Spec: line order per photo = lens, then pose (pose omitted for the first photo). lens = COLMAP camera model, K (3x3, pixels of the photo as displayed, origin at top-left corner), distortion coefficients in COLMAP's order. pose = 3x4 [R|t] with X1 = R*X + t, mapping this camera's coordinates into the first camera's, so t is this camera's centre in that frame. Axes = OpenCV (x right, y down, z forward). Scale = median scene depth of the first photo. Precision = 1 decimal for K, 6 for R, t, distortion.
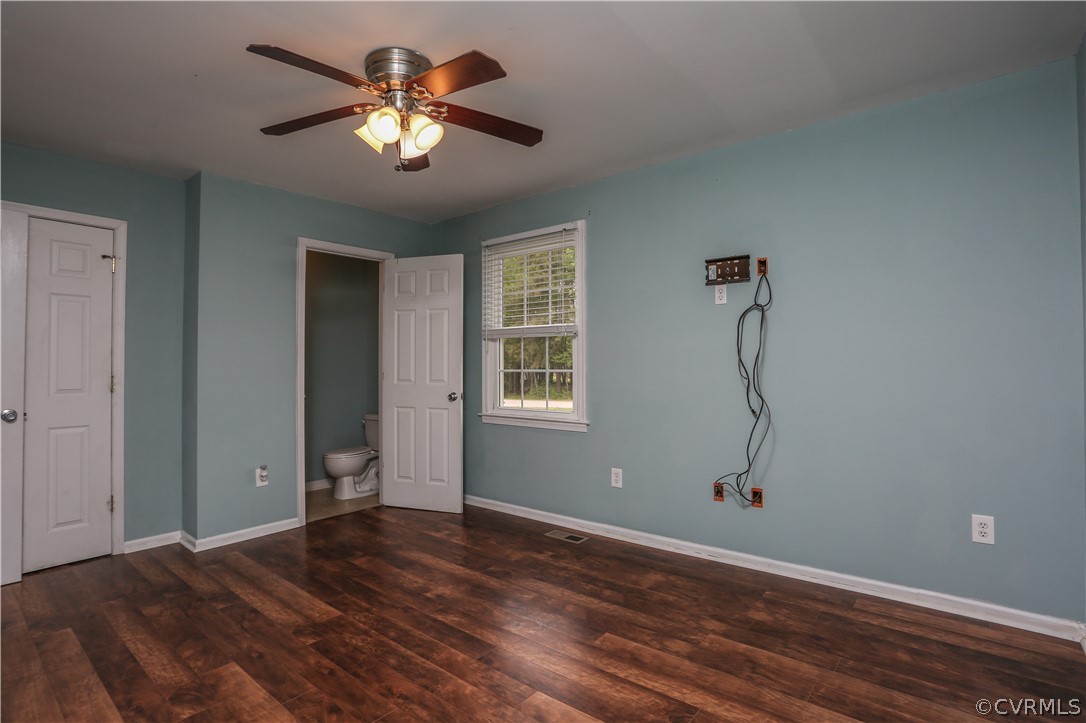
lens RADIAL K [[534.6, 0, 545.7], [0, 534.6, 356.9], [0, 0, 1]] dist [-0.086653, 0.034090]
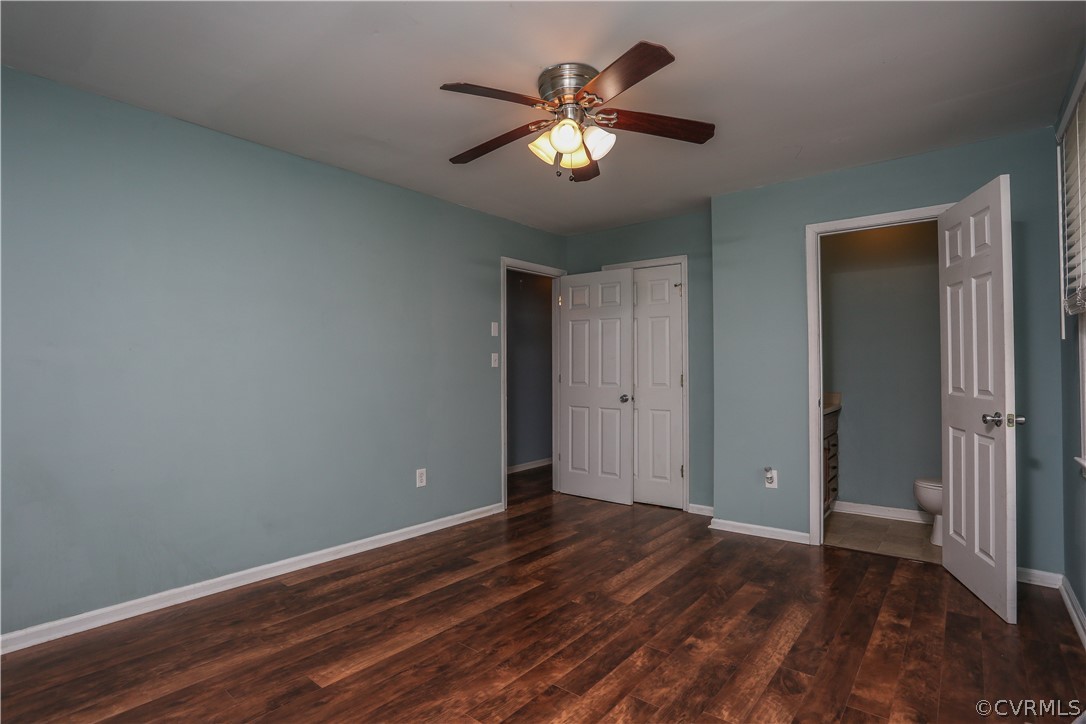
lens RADIAL K [[531.1, 0, 538.5], [0, 531.1, 356.2], [0, 0, 1]] dist [-0.066778, 0.026371]
pose [[-0.012220, -0.016445, -0.999790, 0.623896], [0.019597, 0.999669, -0.016683, 0.005514], [0.999733, -0.019797, -0.011894, 0.769223]]
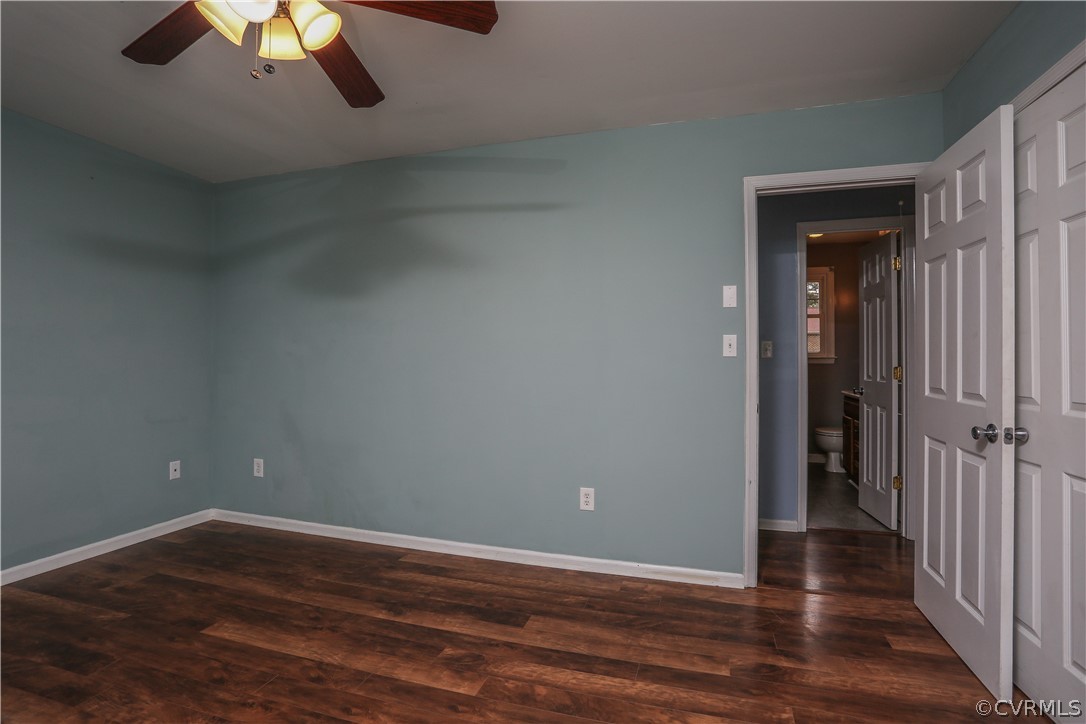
lens RADIAL K [[534.6, 0, 545.7], [0, 534.6, 357.4], [0, 0, 1]] dist [-0.086653, 0.034090]
pose [[-0.924051, 0.001979, -0.382263, -0.290941], [0.007663, 0.999882, -0.013346, 0.021335], [0.382191, -0.015261, -0.923957, 1.425233]]
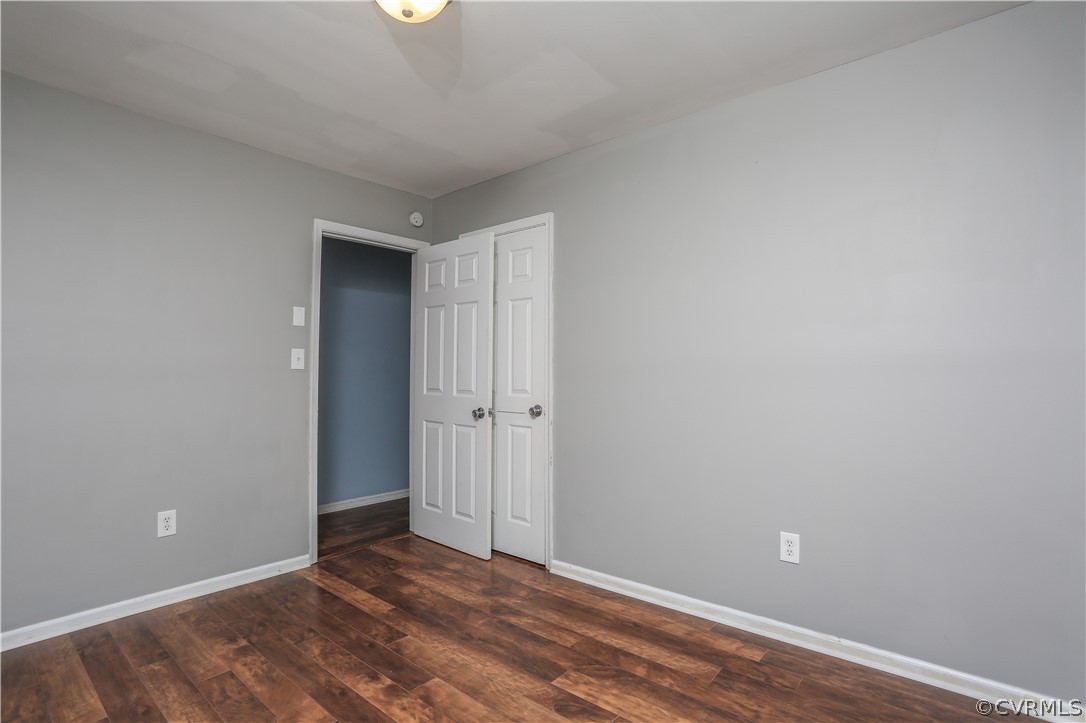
lens RADIAL K [[520.9, 0, 545.7], [0, 520.9, 356.2], [0, 0, 1]] dist [-0.065075, 0.019084]
pose [[0.001186, -0.022534, -0.999745, 0.144398], [0.014555, 0.999641, -0.022514, 0.016054], [0.999893, -0.014525, 0.001514, 1.170644]]
